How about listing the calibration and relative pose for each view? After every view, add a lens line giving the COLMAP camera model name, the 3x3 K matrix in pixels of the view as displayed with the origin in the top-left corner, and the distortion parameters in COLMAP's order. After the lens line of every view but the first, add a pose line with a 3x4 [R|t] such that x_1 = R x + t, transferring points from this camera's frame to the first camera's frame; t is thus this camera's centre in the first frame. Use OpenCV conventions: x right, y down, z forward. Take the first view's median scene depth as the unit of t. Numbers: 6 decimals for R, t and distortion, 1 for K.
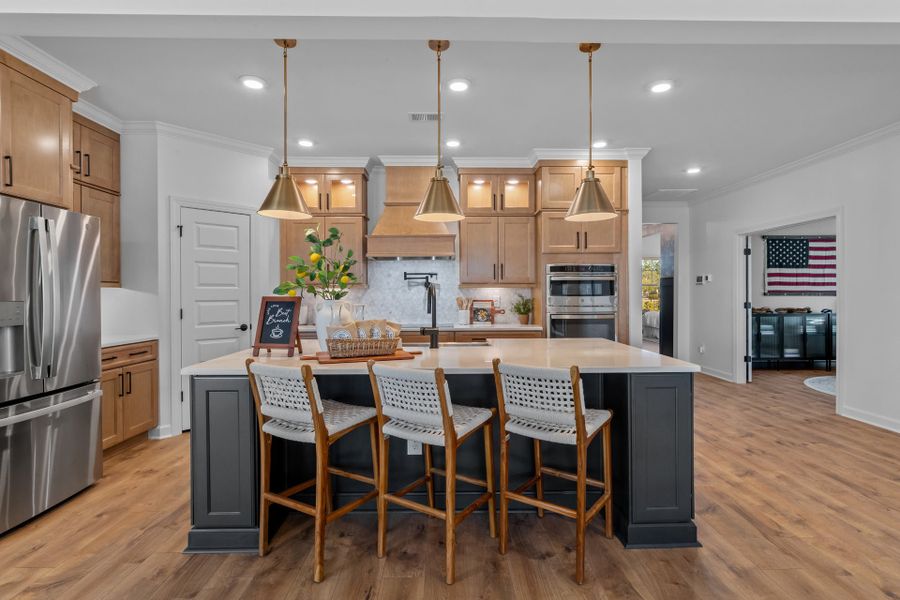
lens RADIAL K [[439.3, 0, 448.8], [0, 439.3, 297.9], [0, 0, 1]] dist [0.005831, -0.001016]
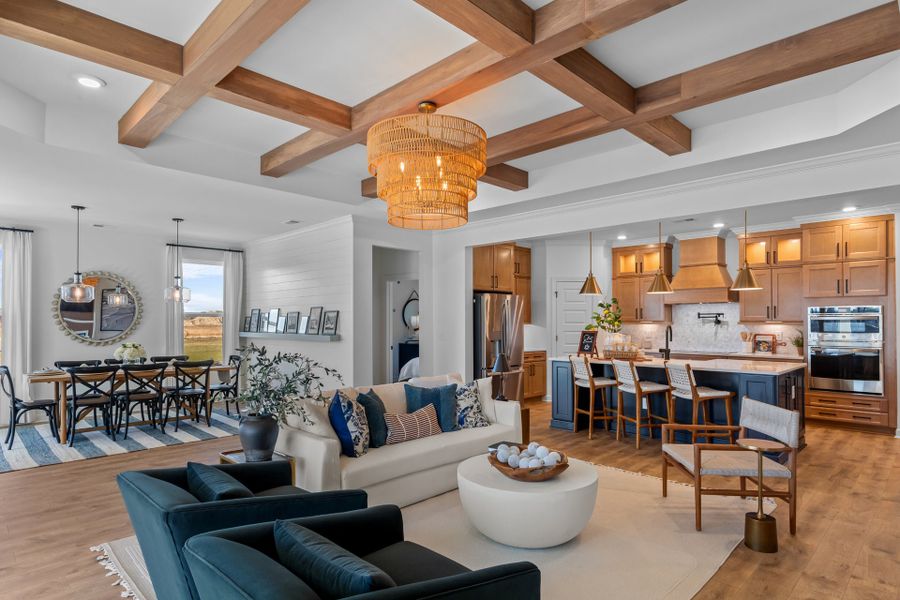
lens RADIAL K [[493.9, 0, 453.7], [0, 493.9, 316.8], [0, 0, 1]] dist [-0.001413, -0.001481]
pose [[0.698336, -0.002659, -0.715766, 0.572819], [-0.010382, 0.999850, -0.013843, -0.020020], [0.715695, 0.017099, 0.698203, -0.761709]]
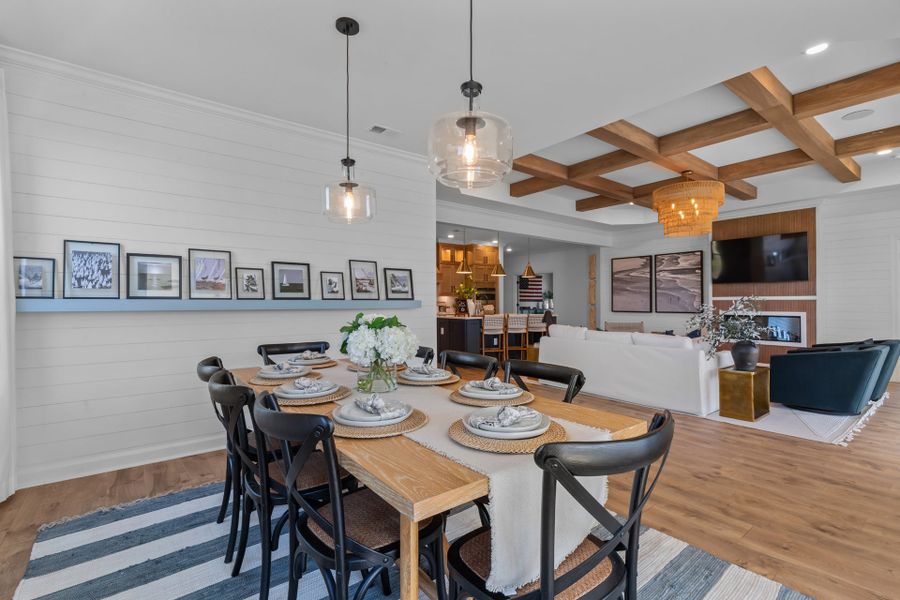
lens RADIAL K [[419.8, 0, 449.7], [0, 419.8, 301.4], [0, 0, 1]] dist [0.008662, 0.000370]
pose [[0.797299, 0.005054, 0.603563, -1.404622], [0.004909, 0.999878, -0.014857, 0.040757], [-0.603565, 0.014808, 0.797177, -0.828711]]
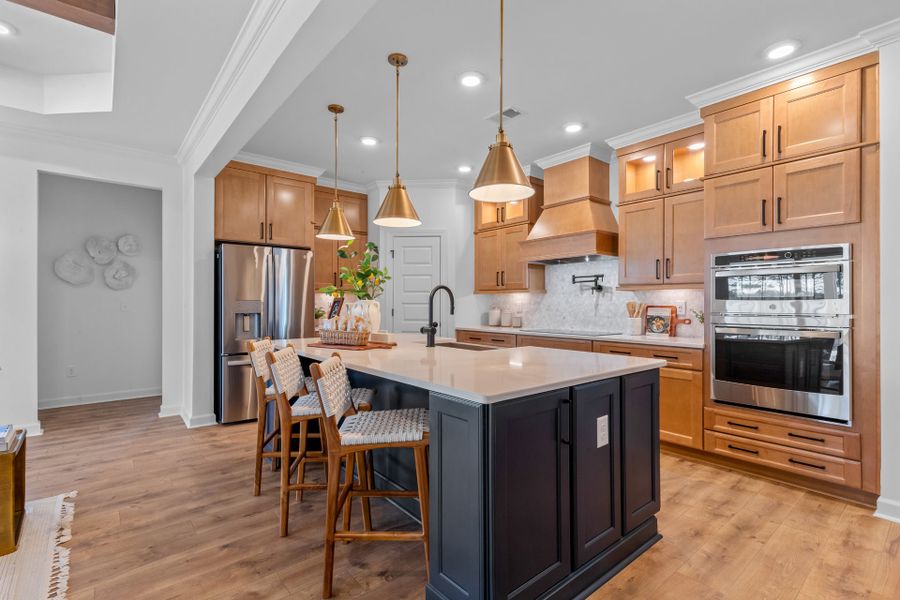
lens RADIAL K [[419.8, 0, 455.0], [0, 419.8, 303.1], [0, 0, 1]] dist [0.008662, 0.000370]
pose [[0.632745, 0.003479, -0.774353, 0.530142], [-0.012318, 0.999909, -0.005573, 0.010936], [0.774263, 0.013064, 0.632730, 0.288550]]
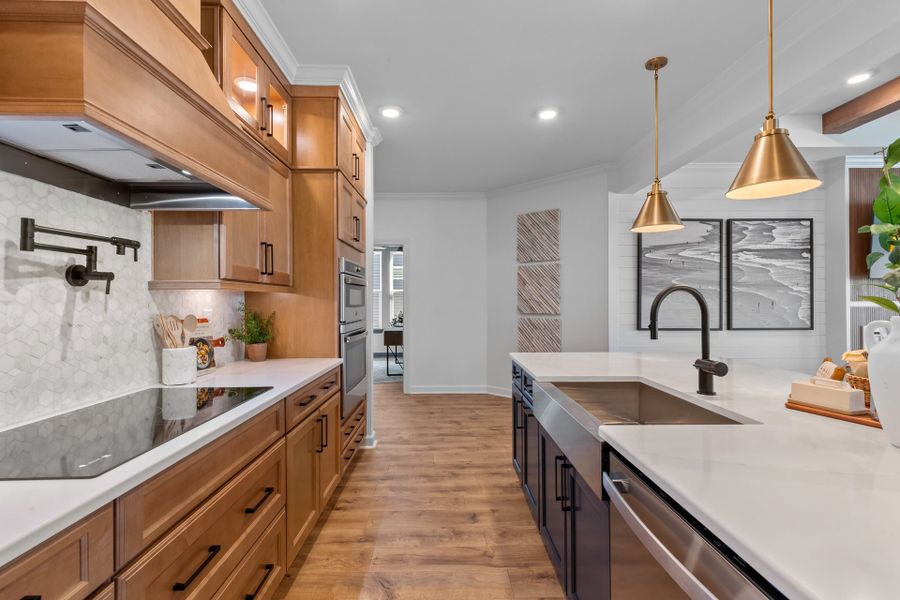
lens RADIAL K [[419.8, 0, 457.8], [0, 419.8, 300.1], [0, 0, 1]] dist [0.008662, 0.000370]
pose [[-0.009221, 0.005868, 0.999940, -0.416199], [0.013334, 0.999895, -0.005745, -0.009563], [-0.999869, 0.013280, -0.009298, 0.922558]]
